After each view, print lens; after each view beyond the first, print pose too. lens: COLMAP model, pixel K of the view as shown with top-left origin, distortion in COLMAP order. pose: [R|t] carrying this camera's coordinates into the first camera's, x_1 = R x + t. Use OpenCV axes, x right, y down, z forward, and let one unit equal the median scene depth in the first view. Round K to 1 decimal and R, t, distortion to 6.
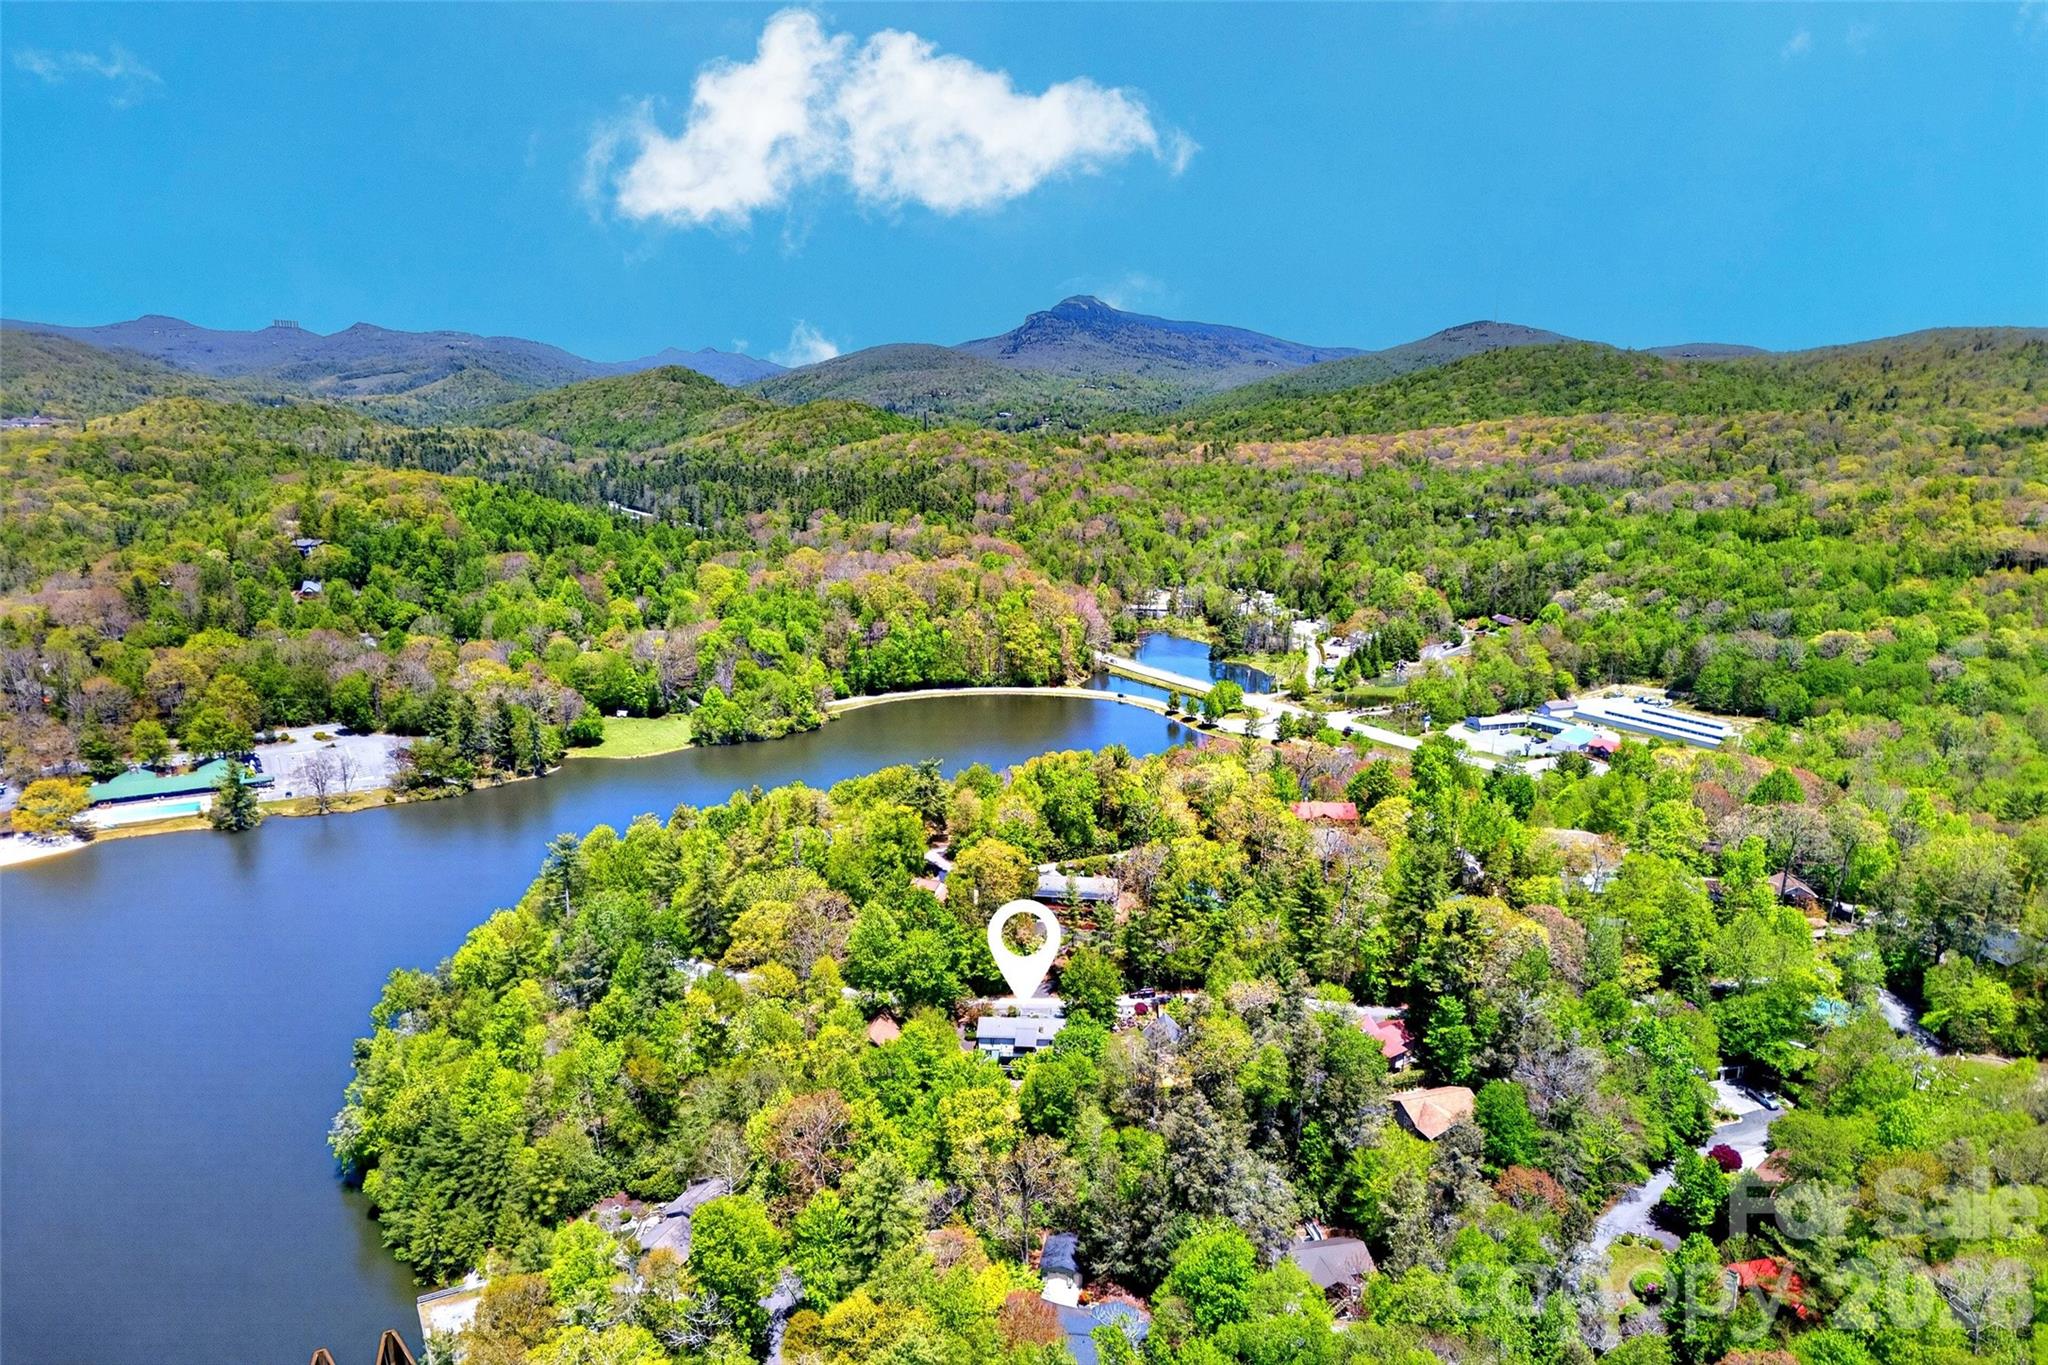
lens RADIAL K [[941.6, 0, 1024.0], [0, 941.6, 682.5], [0, 0, 1]] dist [0.025248, -0.011061]
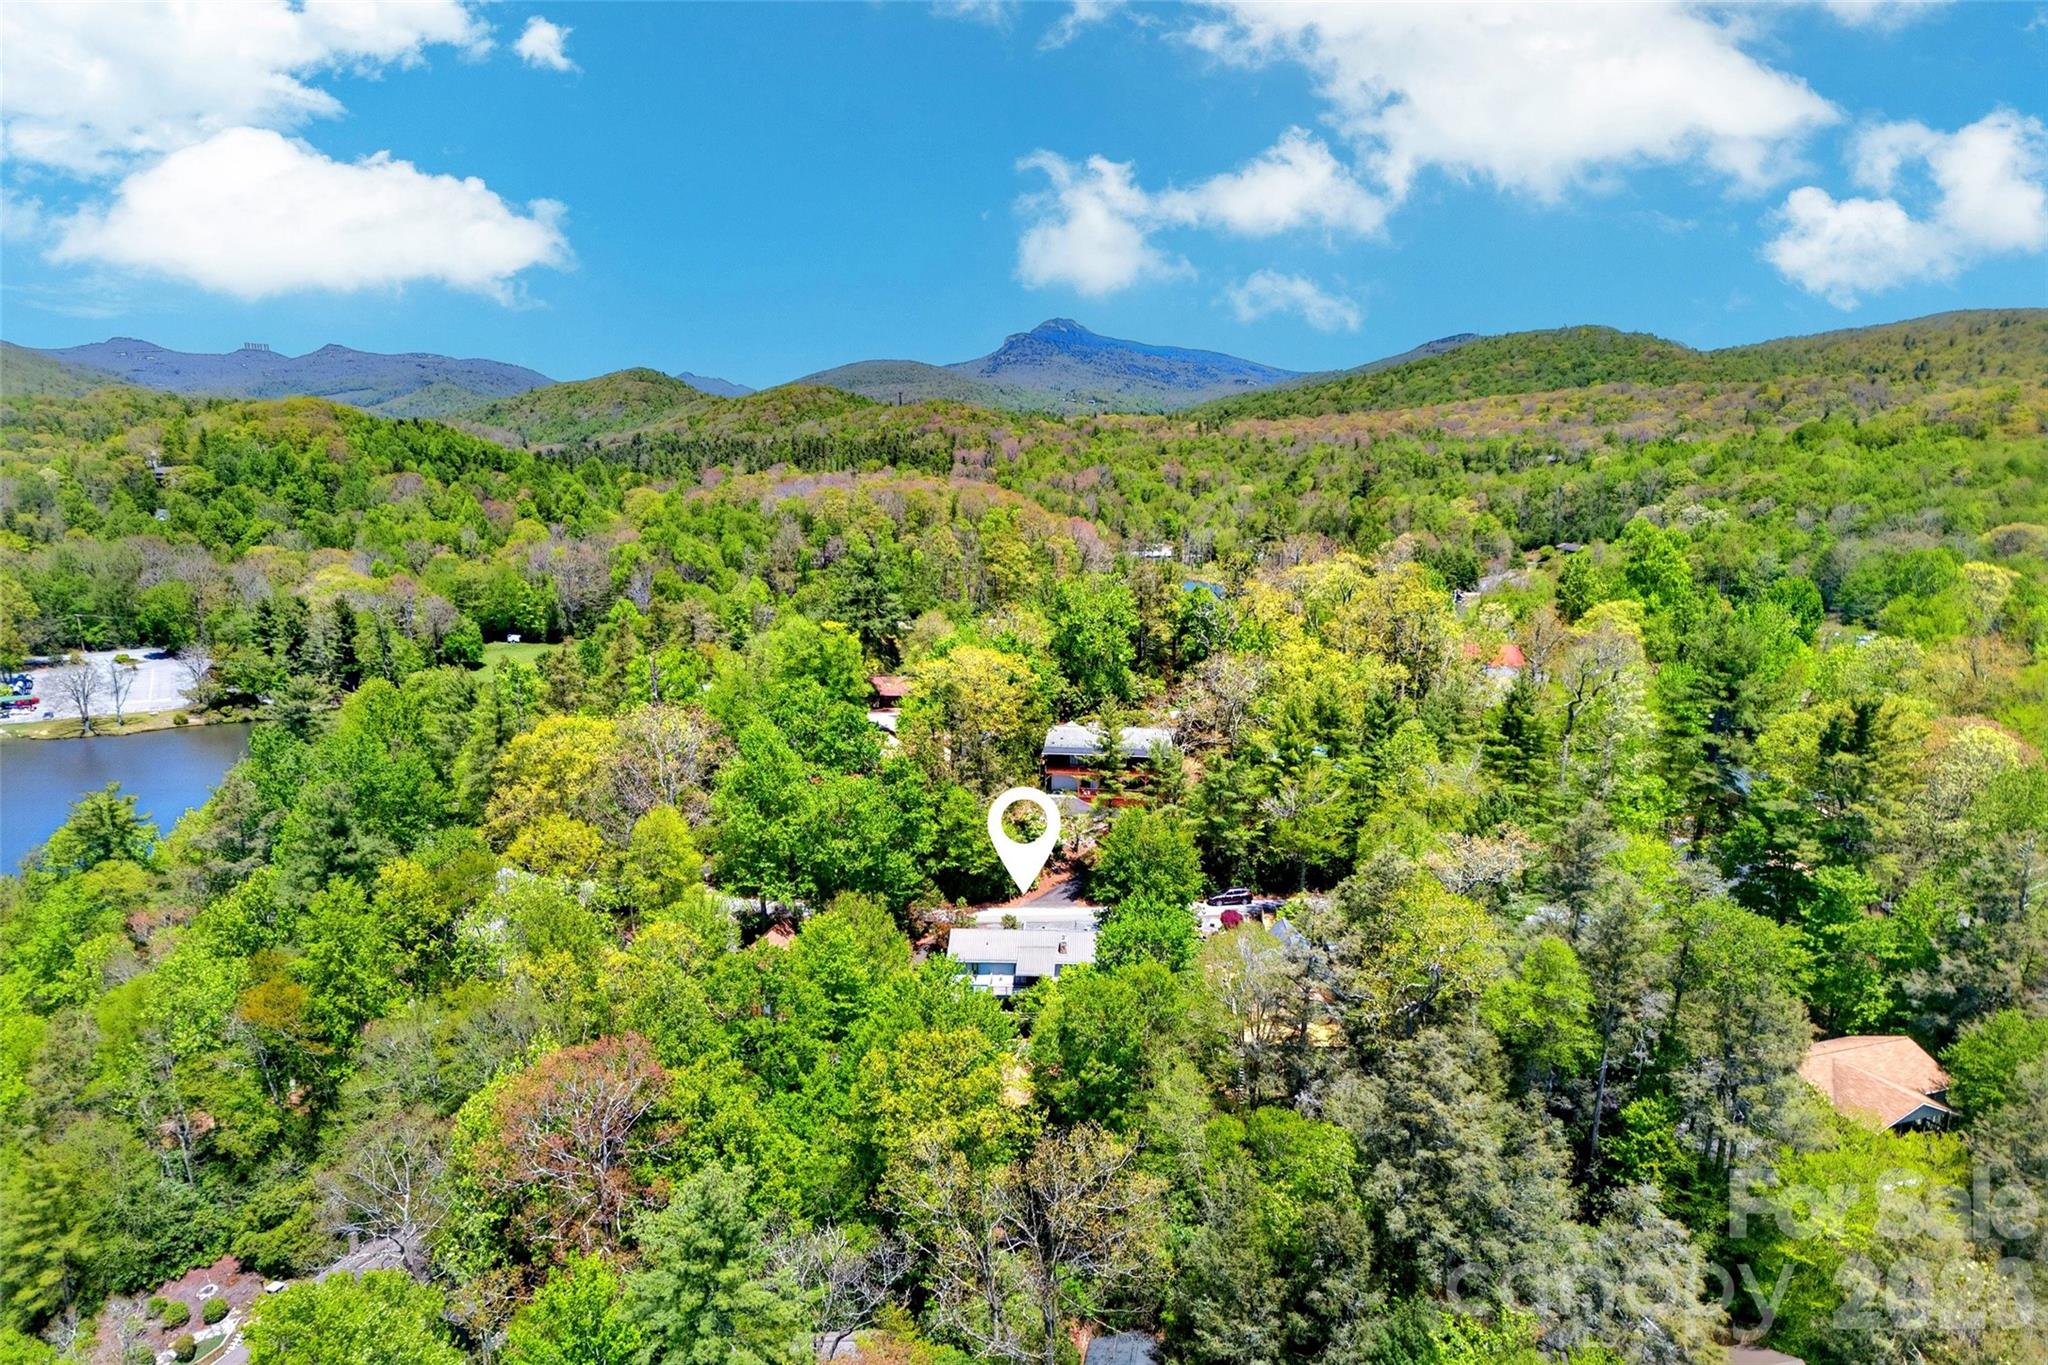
lens RADIAL K [[935.1, 0, 1010.3], [0, 935.1, 699.4], [0, 0, 1]] dist [0.023715, -0.007379]
pose [[0.999961, -0.006684, 0.005773, -0.012475], [0.006771, 0.999862, -0.015162, 0.192960], [-0.005671, 0.015200, 0.999868, 0.375408]]
